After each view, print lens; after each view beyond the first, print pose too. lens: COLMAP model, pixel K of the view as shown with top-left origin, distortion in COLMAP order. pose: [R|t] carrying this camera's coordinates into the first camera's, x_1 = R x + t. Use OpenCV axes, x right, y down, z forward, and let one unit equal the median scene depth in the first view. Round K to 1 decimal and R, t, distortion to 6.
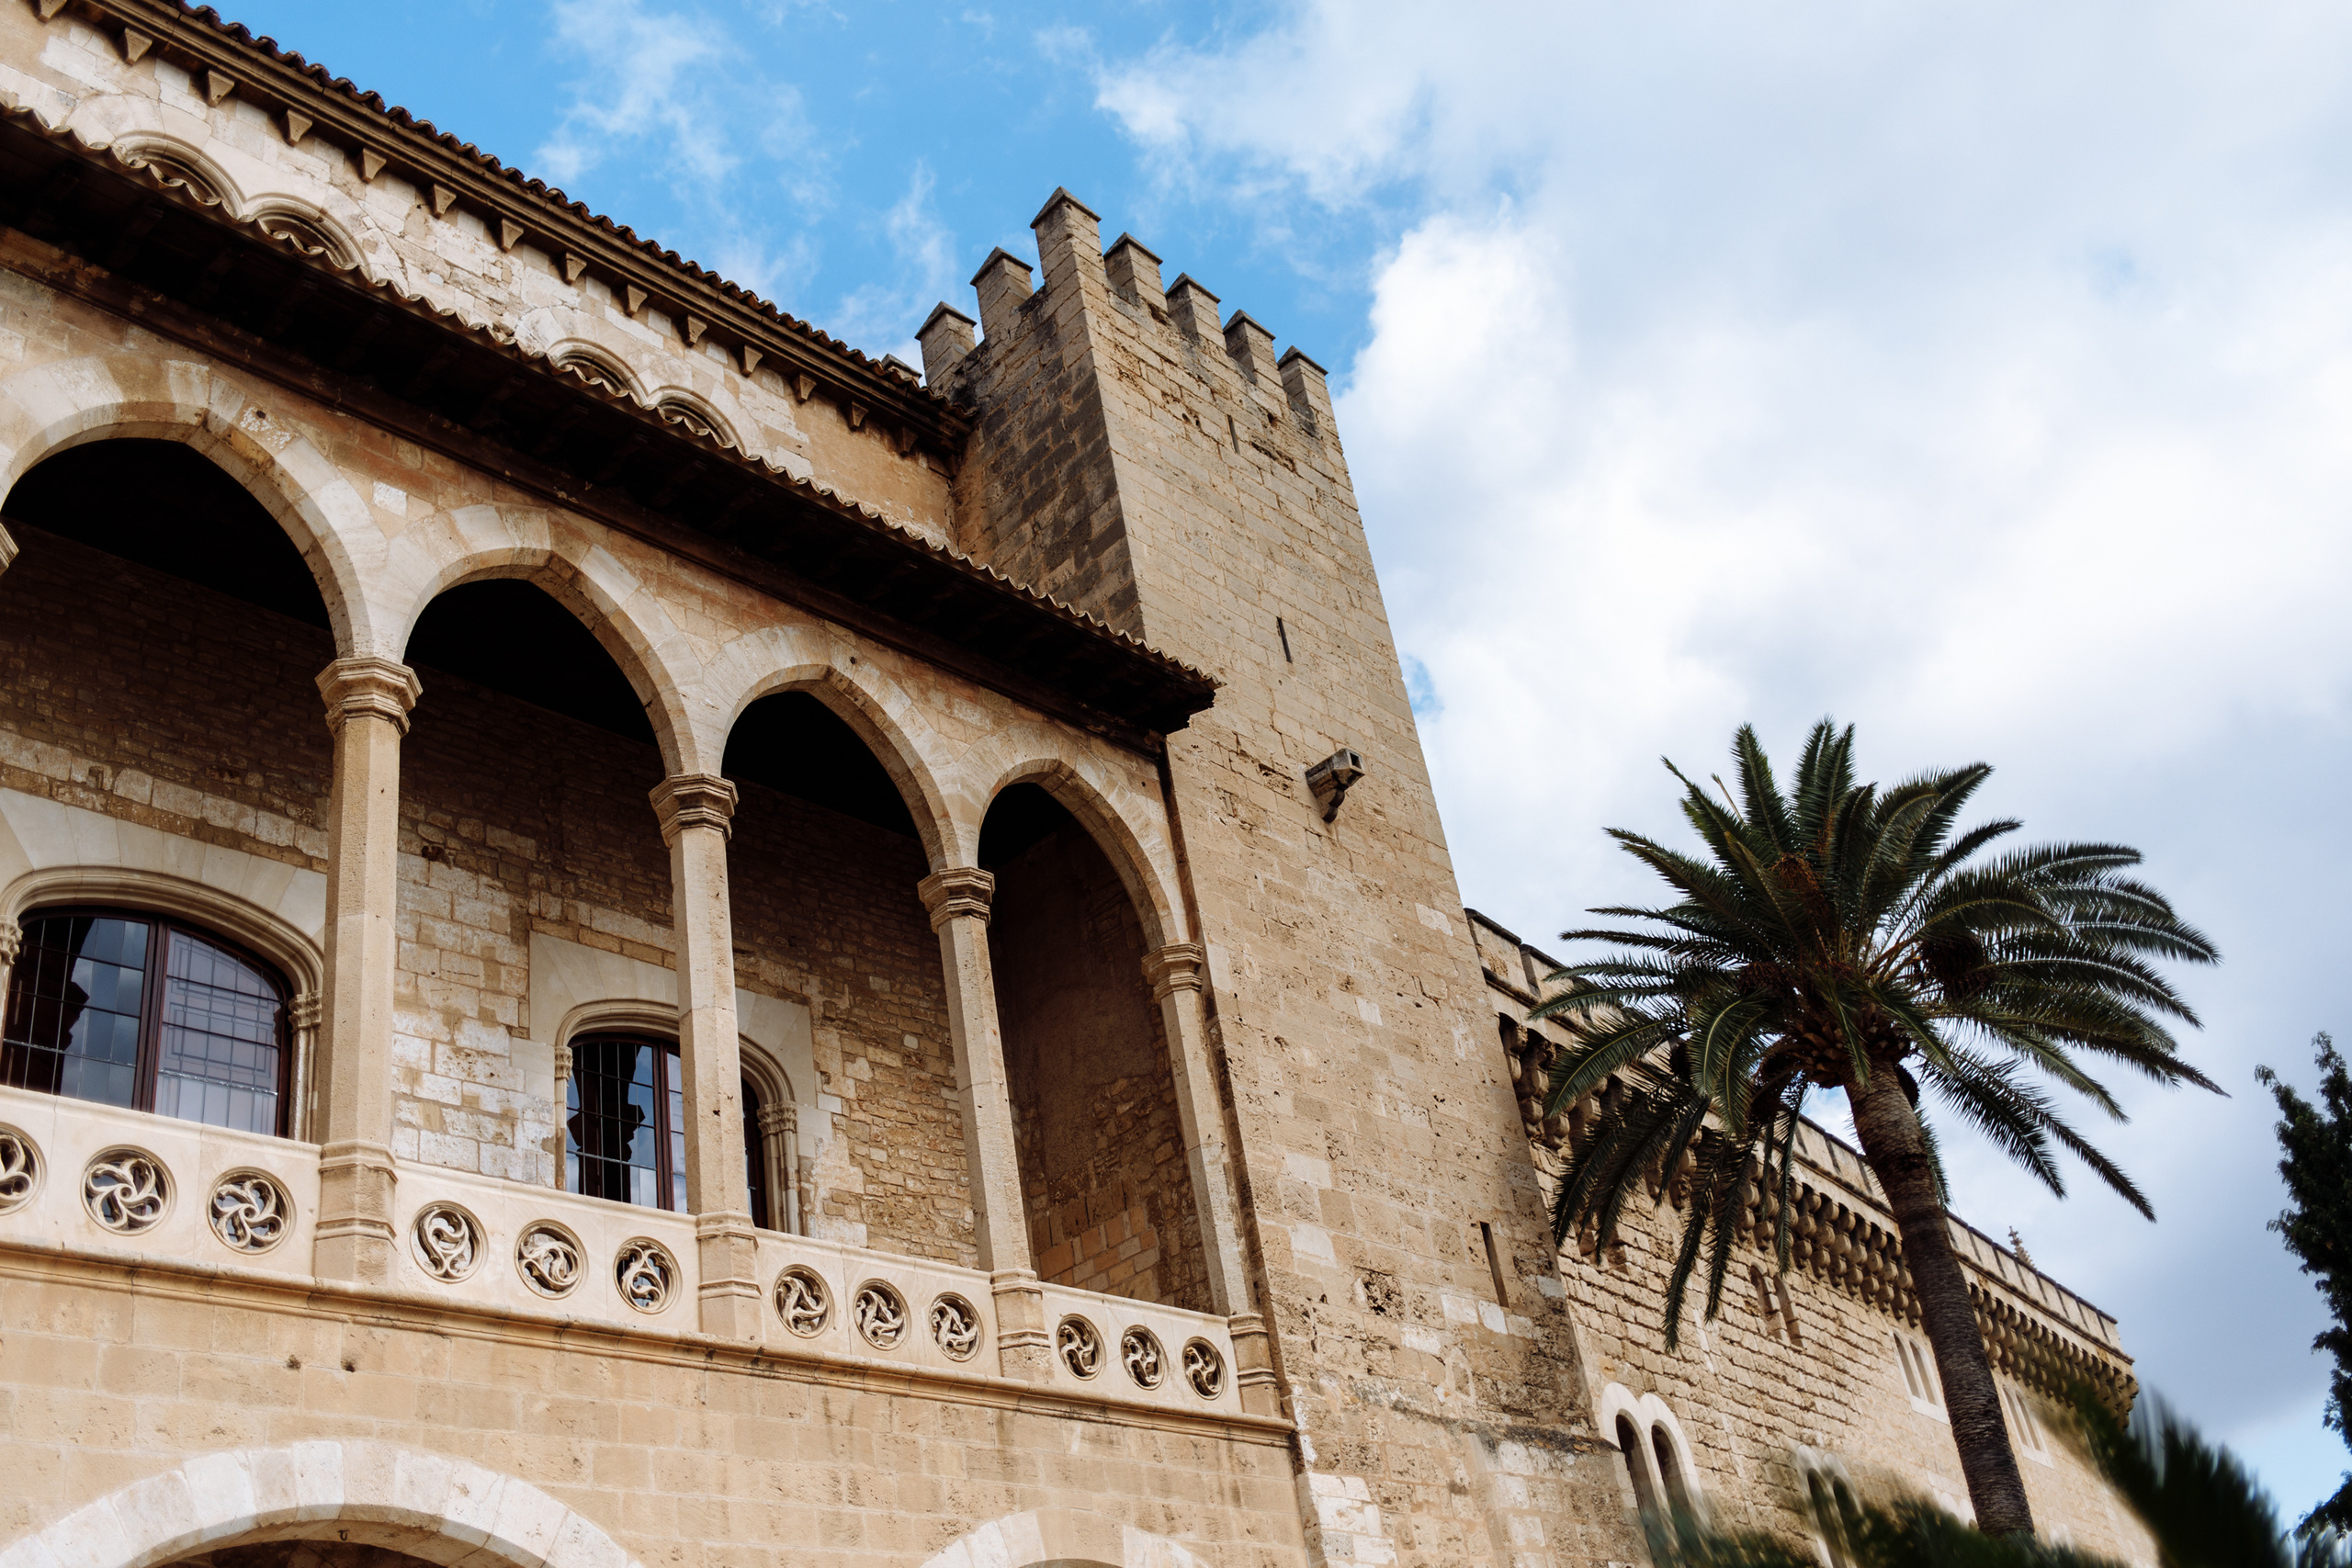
lens RADIAL K [[2237.8, 0, 1182.1], [0, 2237.8, 786.9], [0, 0, 1]] dist [0.010505, -0.016329]
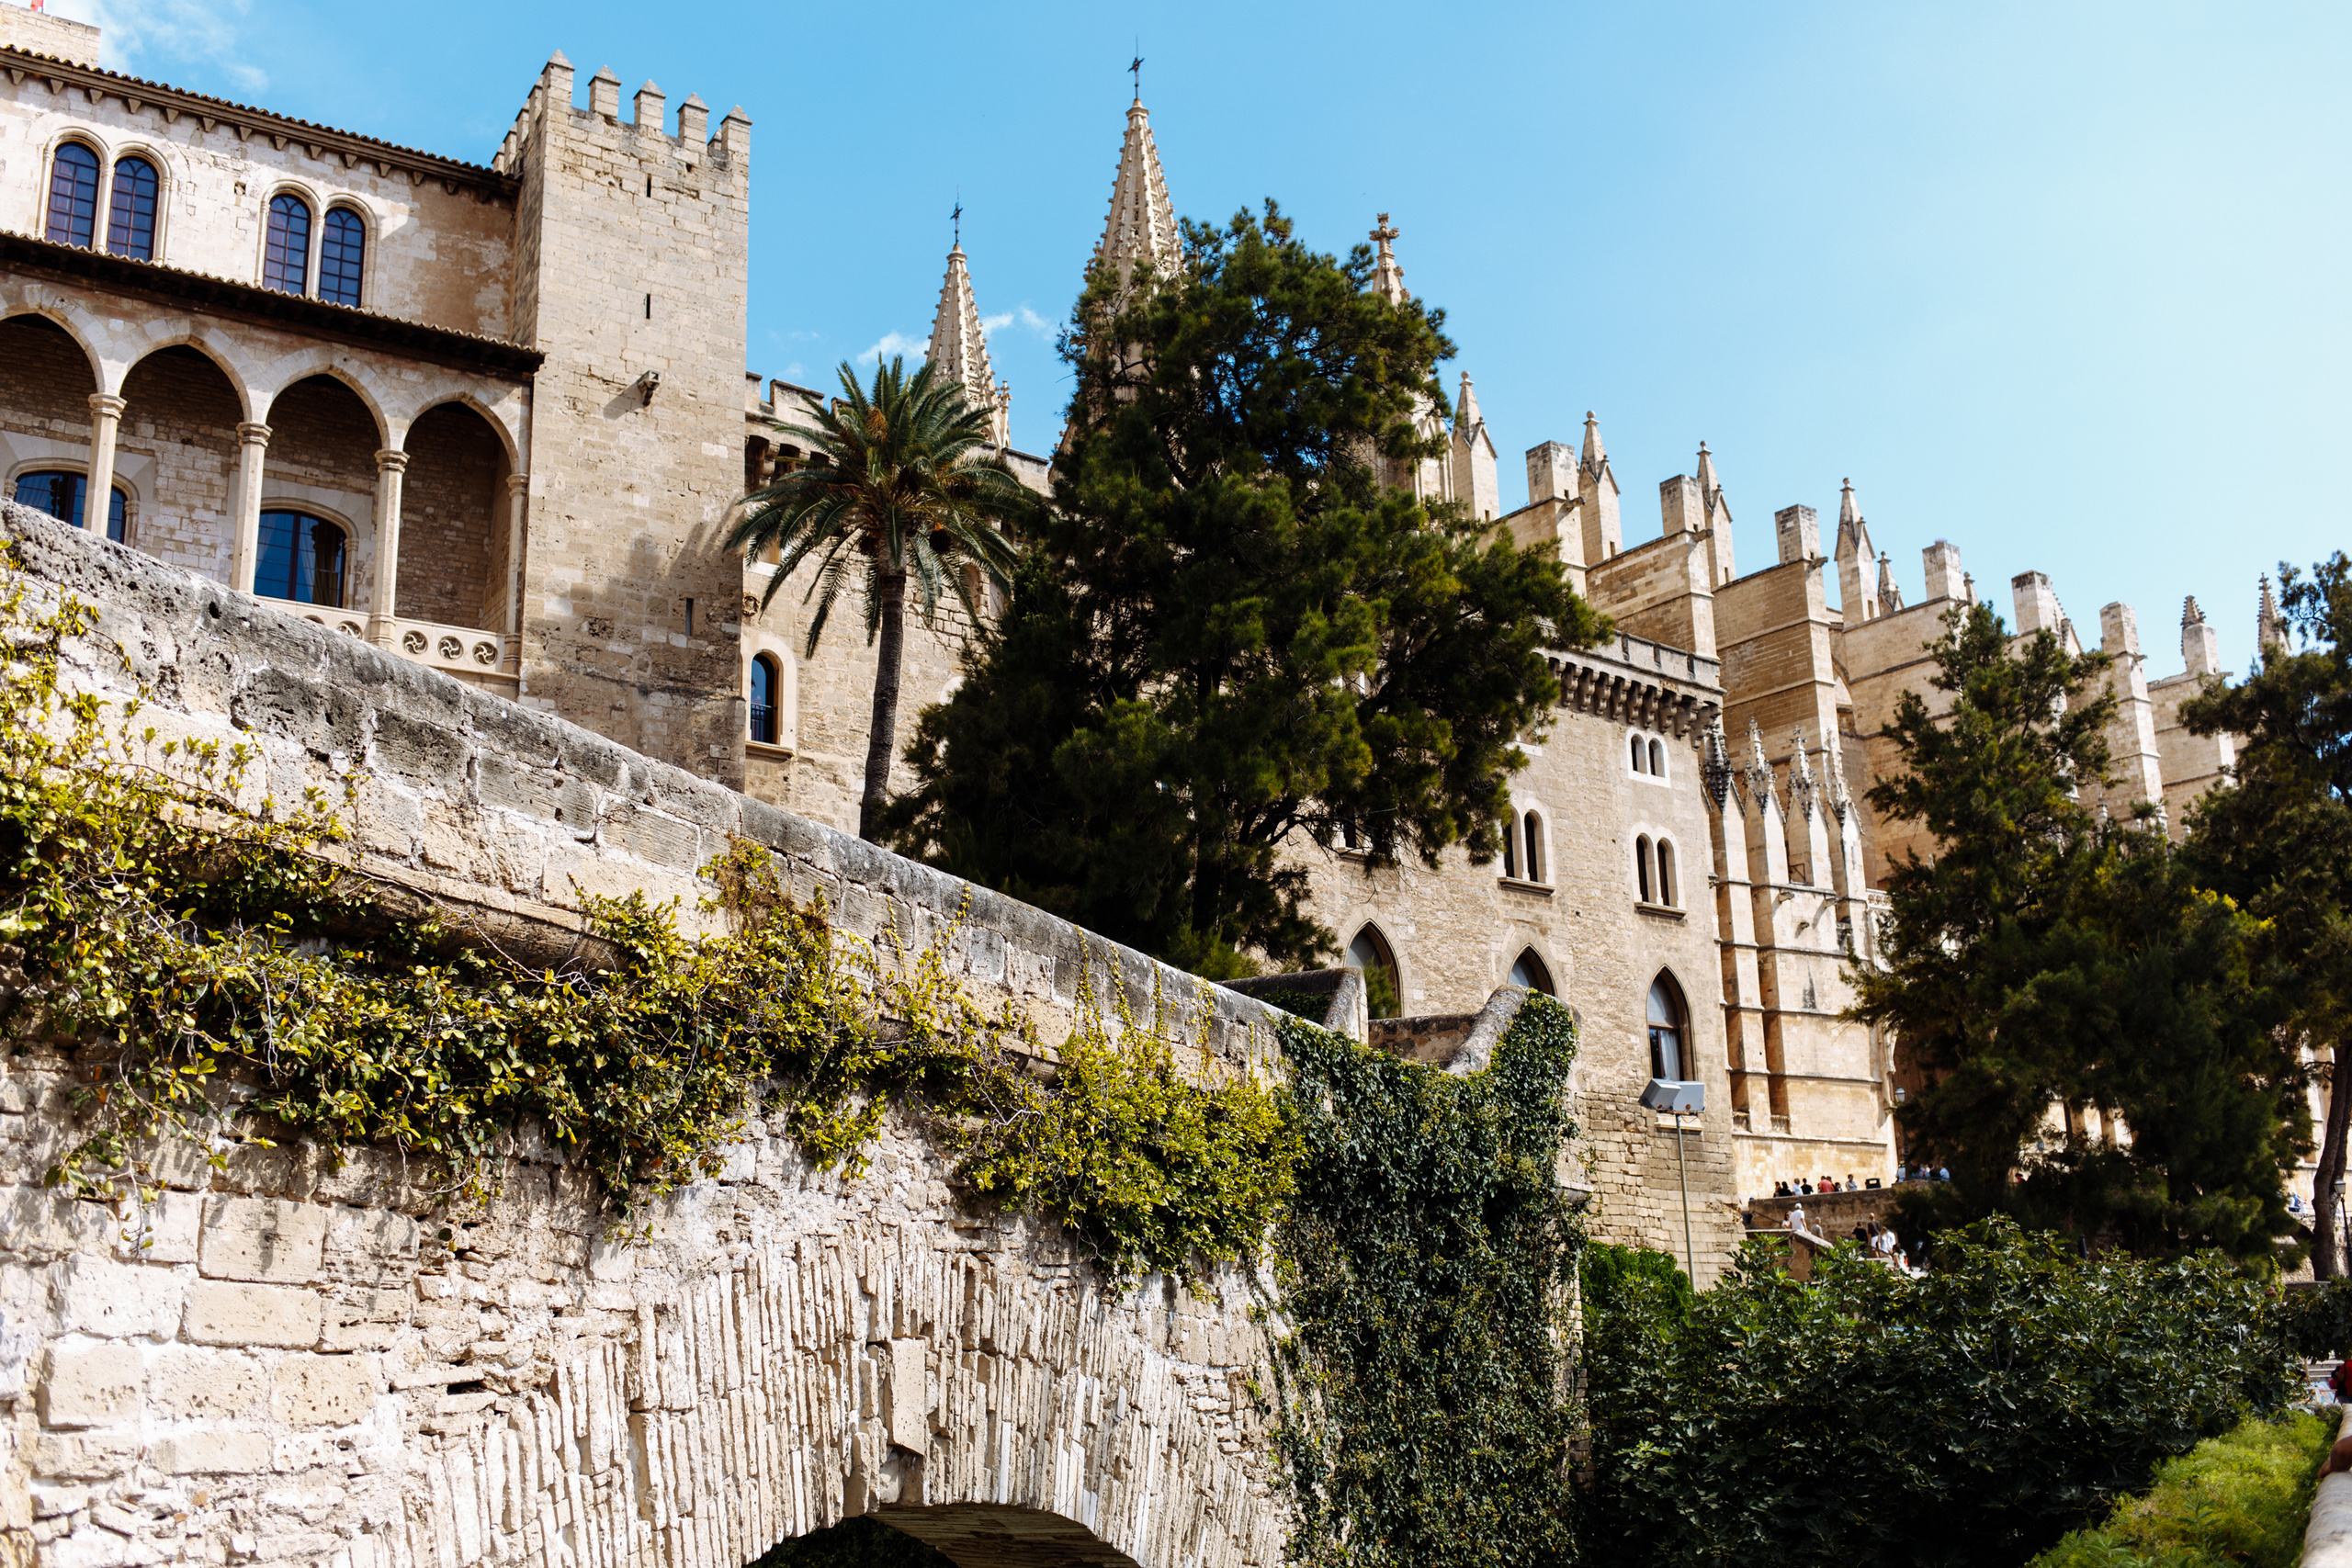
lens RADIAL K [[2303.2, 0, 1176.0], [0, 2303.2, 784.0], [0, 0, 1]] dist [0.013448, -0.012112]
pose [[0.965075, 0.070772, -0.252233, 1.567269], [0.010575, 0.951510, 0.307436, -0.429213], [0.261760, -0.299366, 0.917530, -1.341847]]
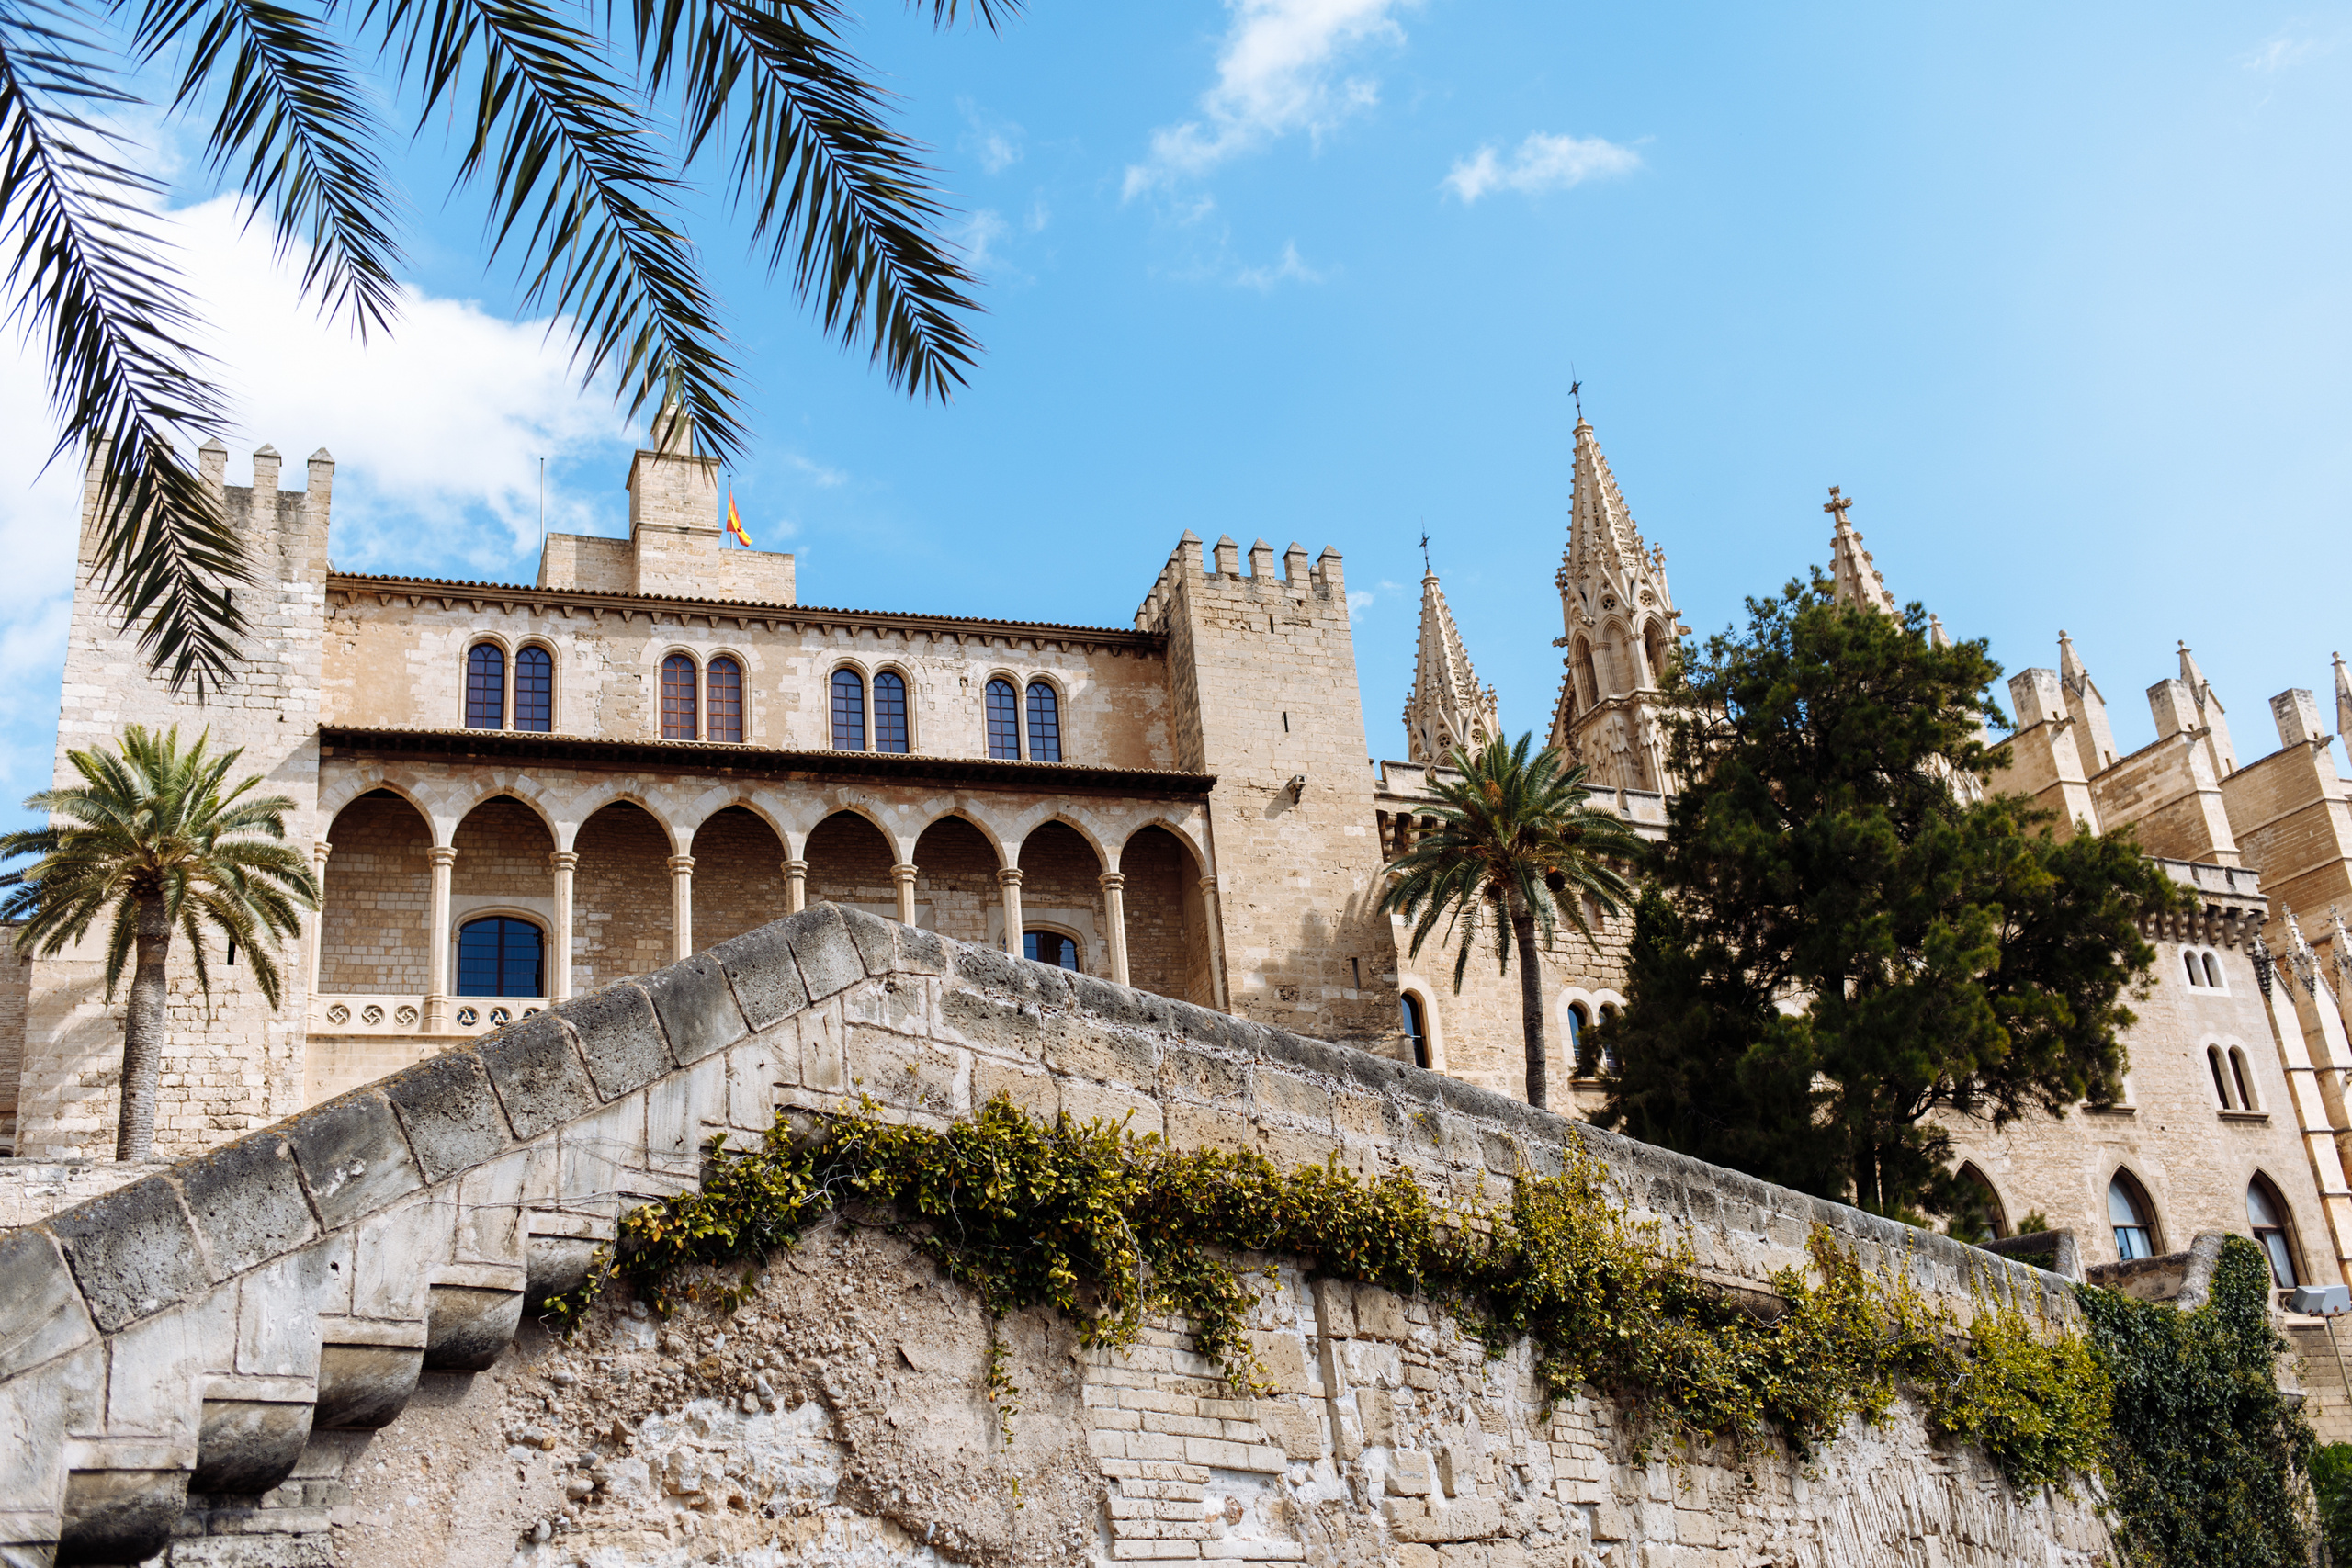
lens RADIAL K [[2237.8, 0, 1182.1], [0, 2237.8, 786.9], [0, 0, 1]] dist [0.010505, -0.016329]
pose [[0.894143, -0.094473, -0.437703, 1.491434], [0.188290, 0.966197, 0.176098, -0.664455], [0.406271, -0.239872, 0.881706, -1.797158]]
